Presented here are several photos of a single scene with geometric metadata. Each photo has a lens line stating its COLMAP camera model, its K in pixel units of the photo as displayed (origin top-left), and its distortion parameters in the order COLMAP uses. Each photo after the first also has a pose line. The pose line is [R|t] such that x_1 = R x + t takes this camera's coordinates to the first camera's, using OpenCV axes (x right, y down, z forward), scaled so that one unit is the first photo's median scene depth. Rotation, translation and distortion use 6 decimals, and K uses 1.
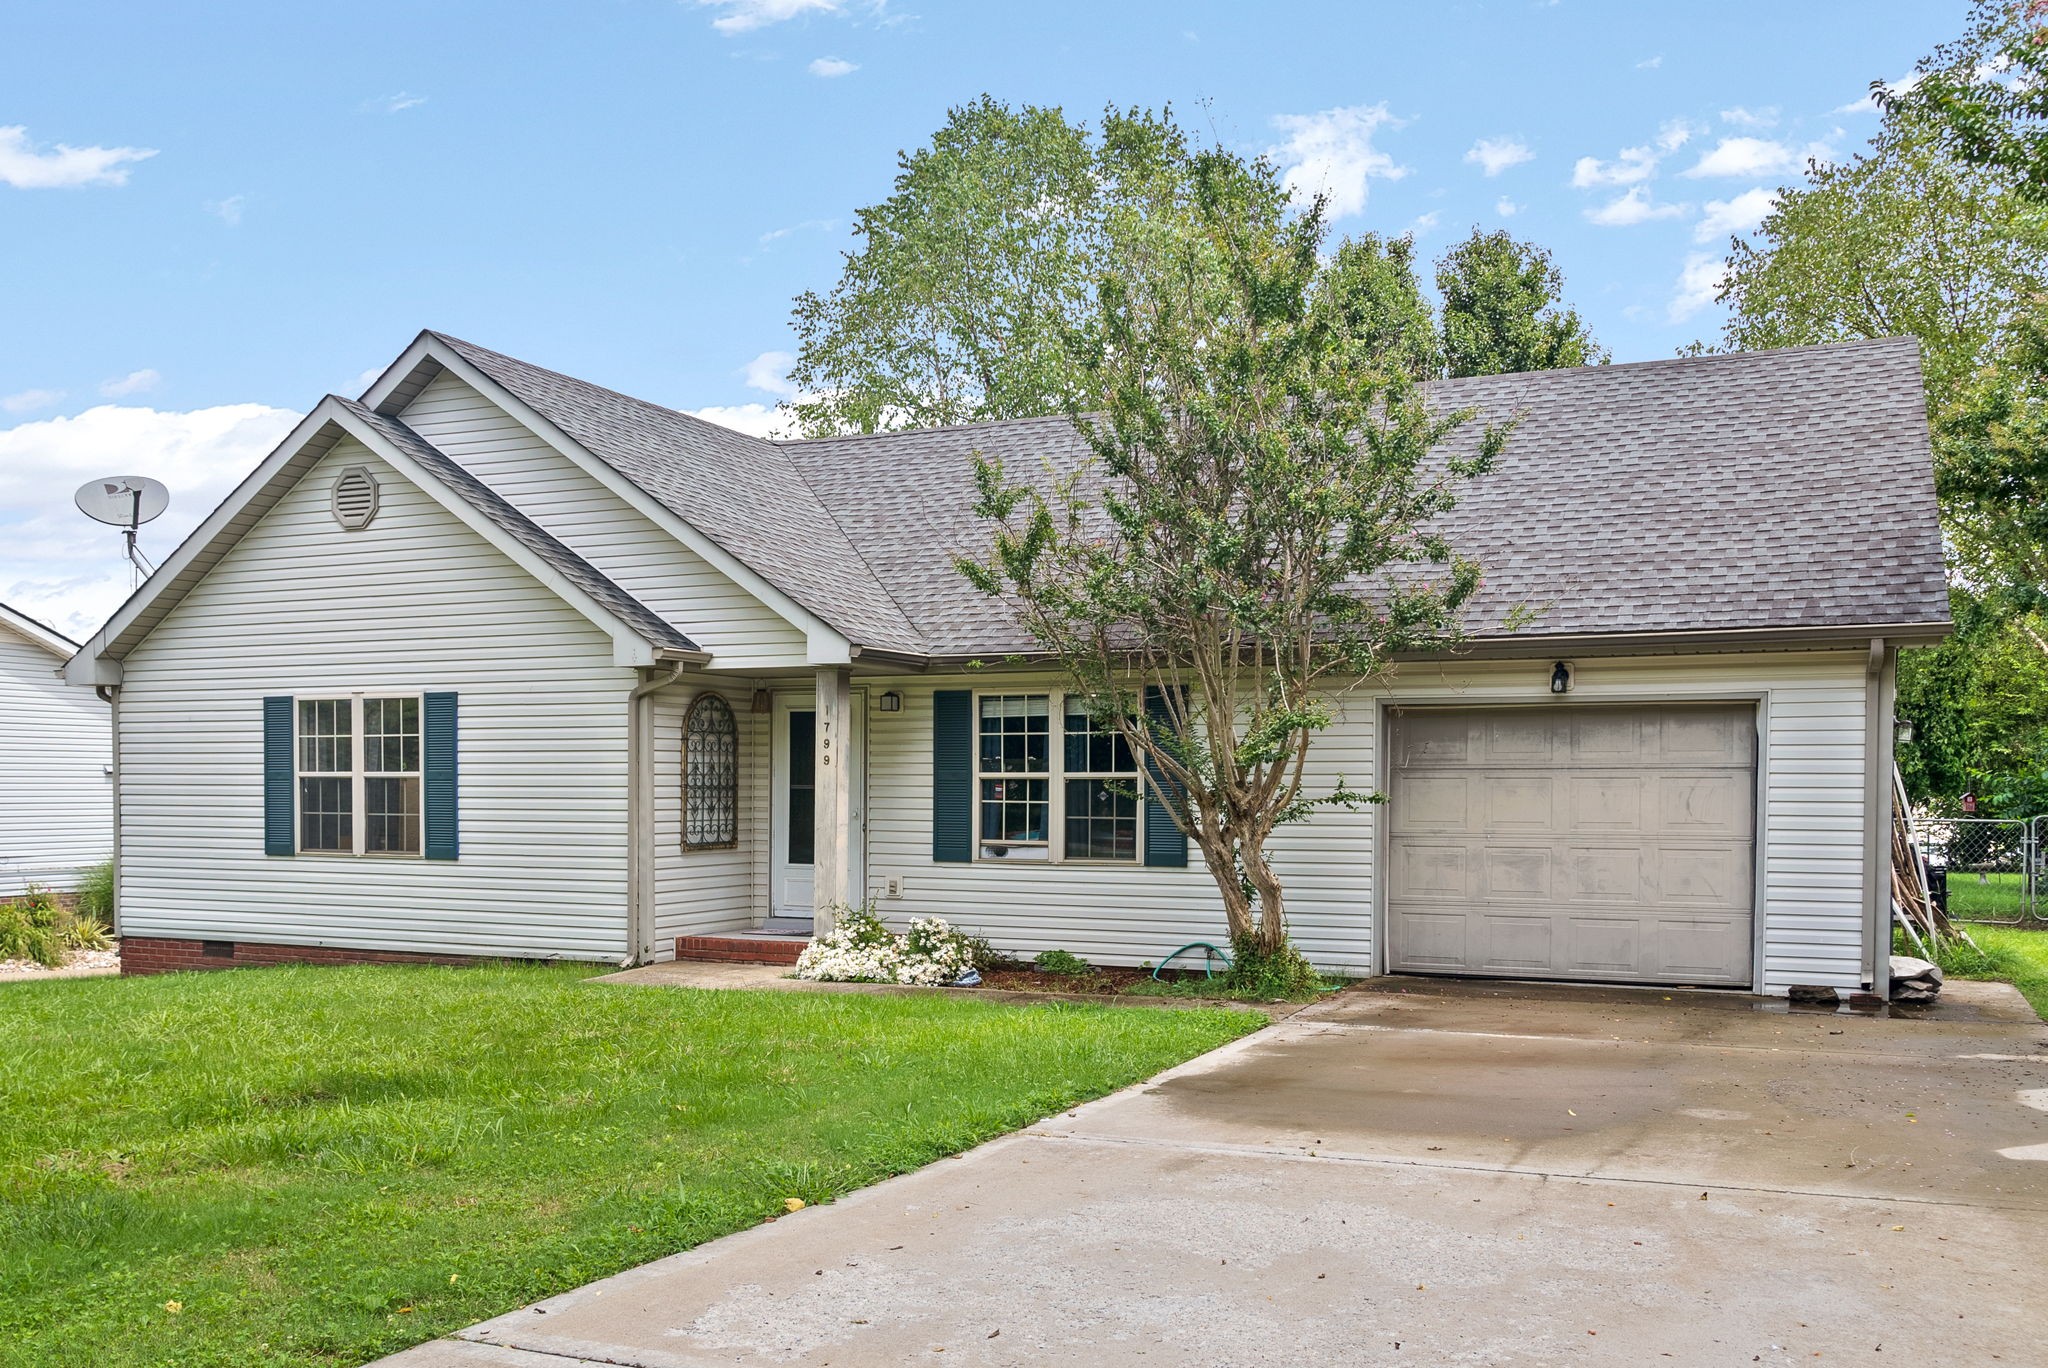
lens RADIAL K [[1676.9, 0, 1040.7], [0, 1676.9, 790.4], [0, 0, 1]] dist [-0.000697, 0.007243]
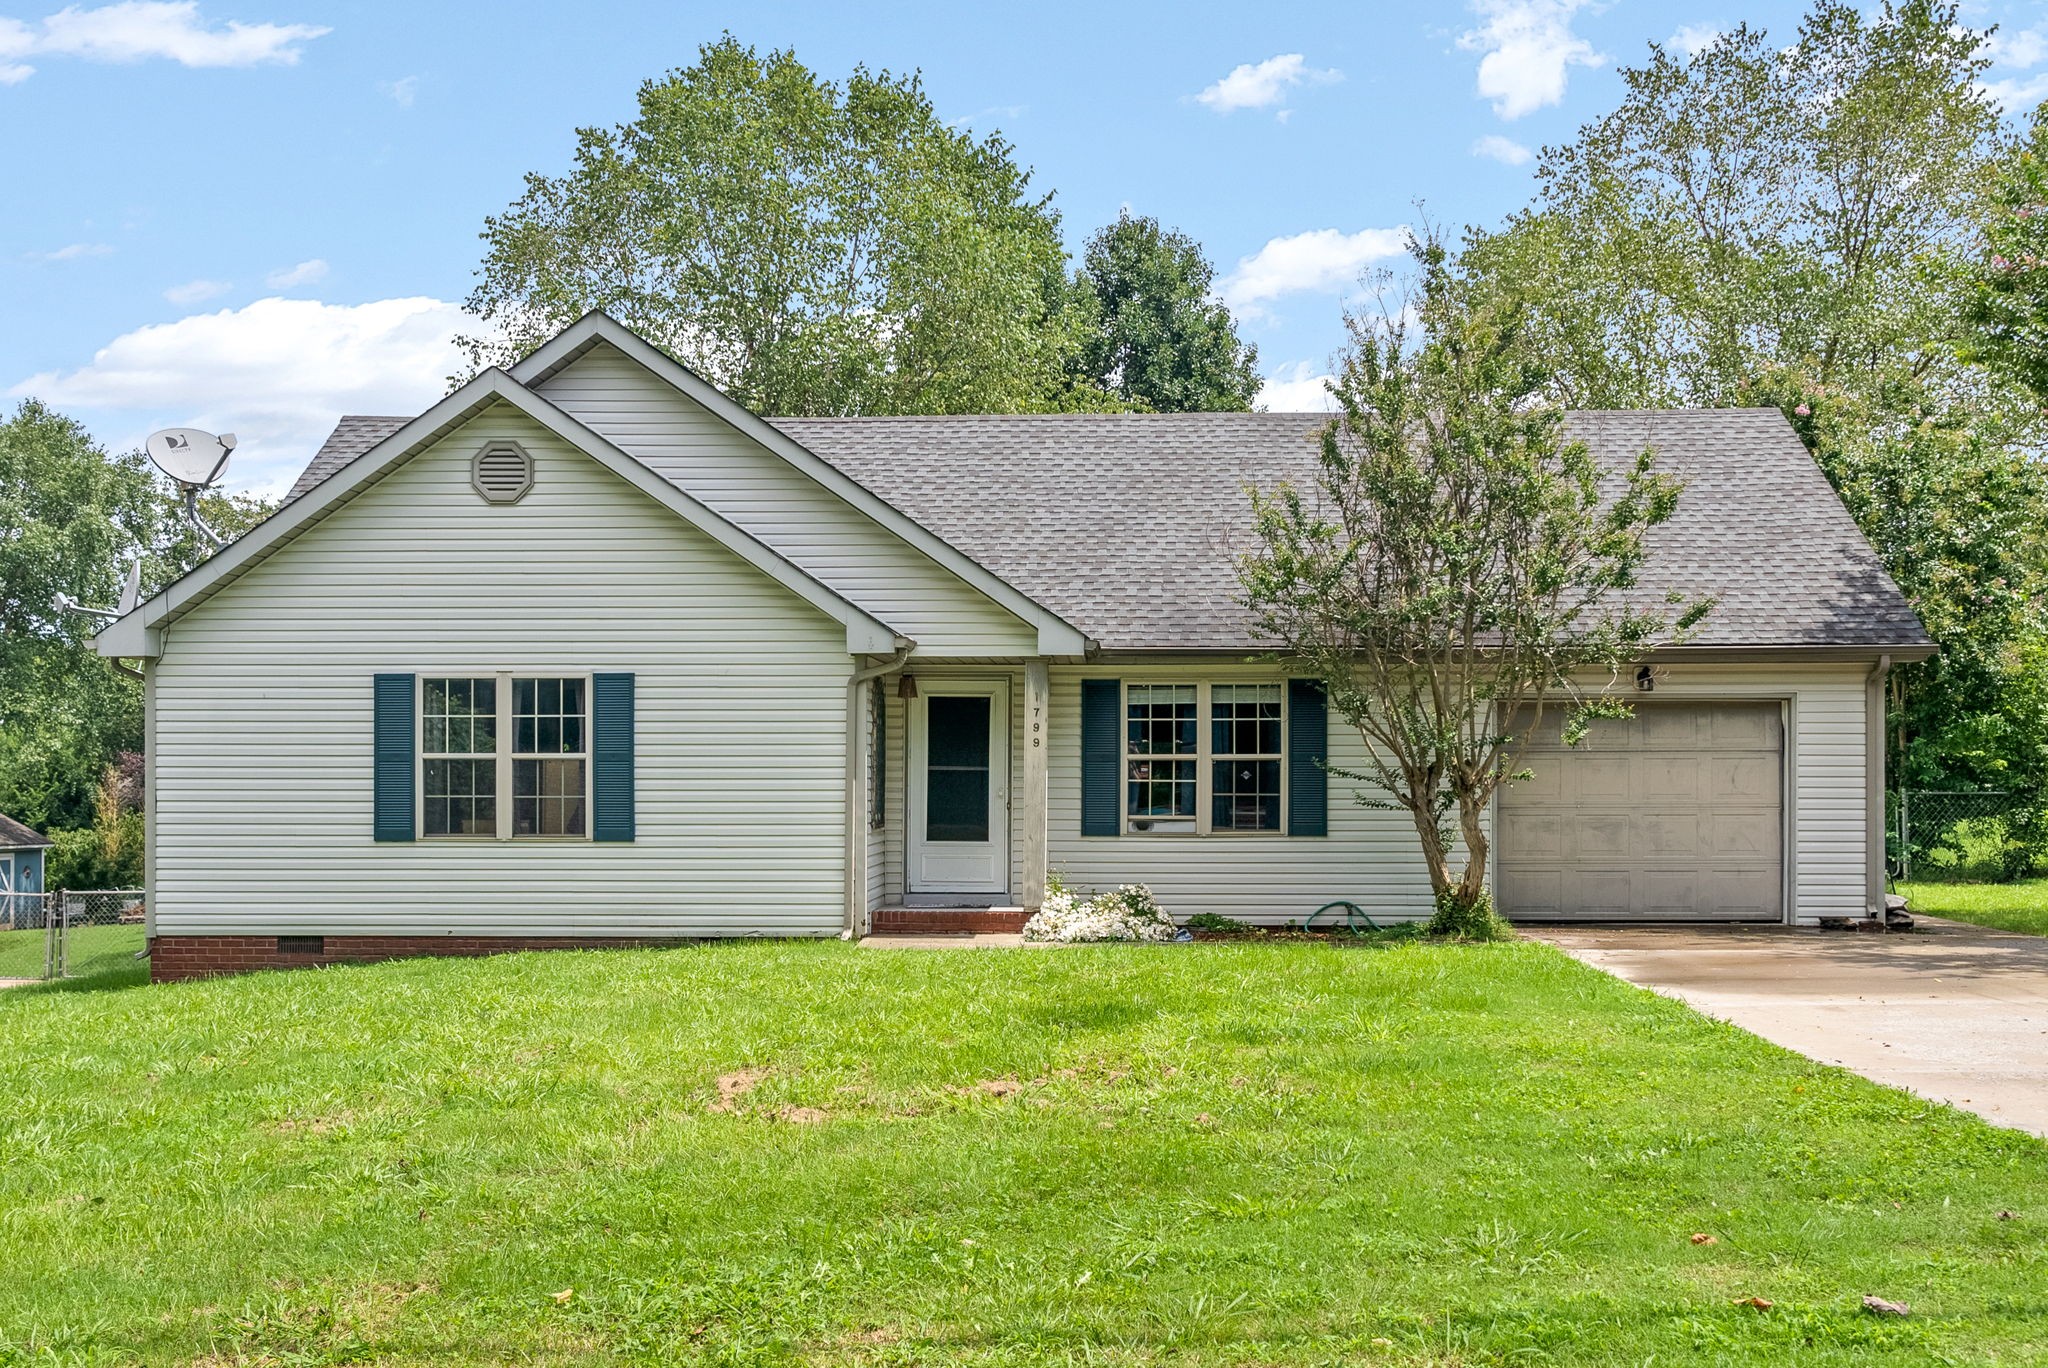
lens RADIAL K [[1987.7, 0, 1016.4], [0, 1987.7, 738.7], [0, 0, 1]] dist [0.026575, 0.000000]
pose [[0.932546, 0.004134, 0.361028, -0.580464], [0.003701, 0.999772, -0.021007, 0.006240], [-0.361033, 0.020926, 0.932318, -0.192906]]
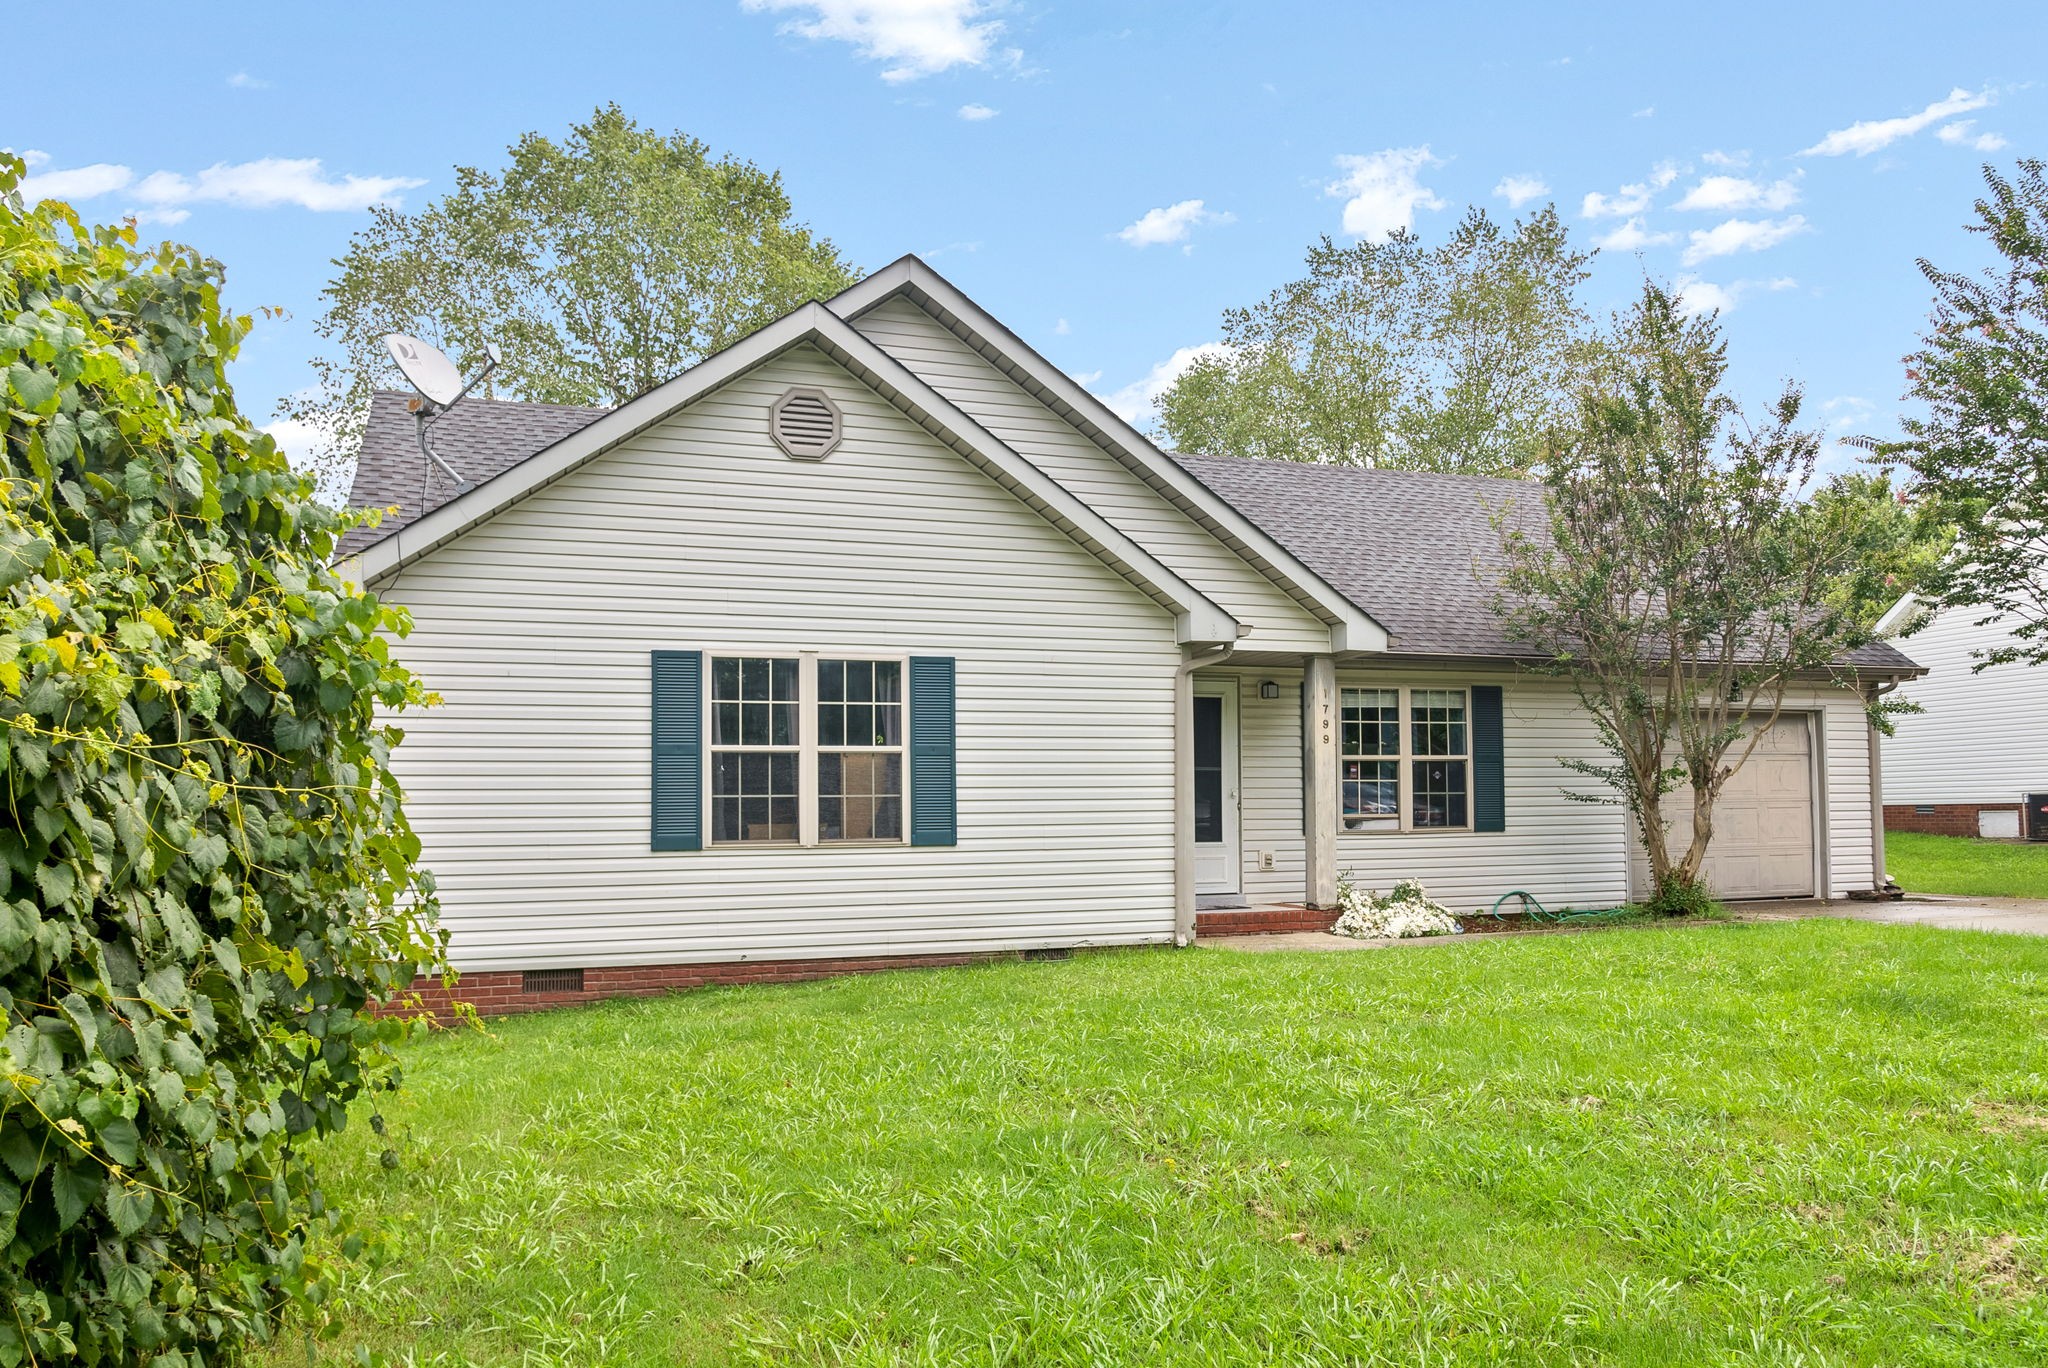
lens RADIAL K [[1463.7, 0, 1048.9], [0, 1463.7, 723.0], [0, 0, 1]] dist [-0.008385, 0.000074]
pose [[0.737081, 0.030883, 0.675098, -0.862838], [0.016240, 0.997857, -0.063379, 0.027522], [-0.675609, 0.057679, 0.735001, 0.404145]]
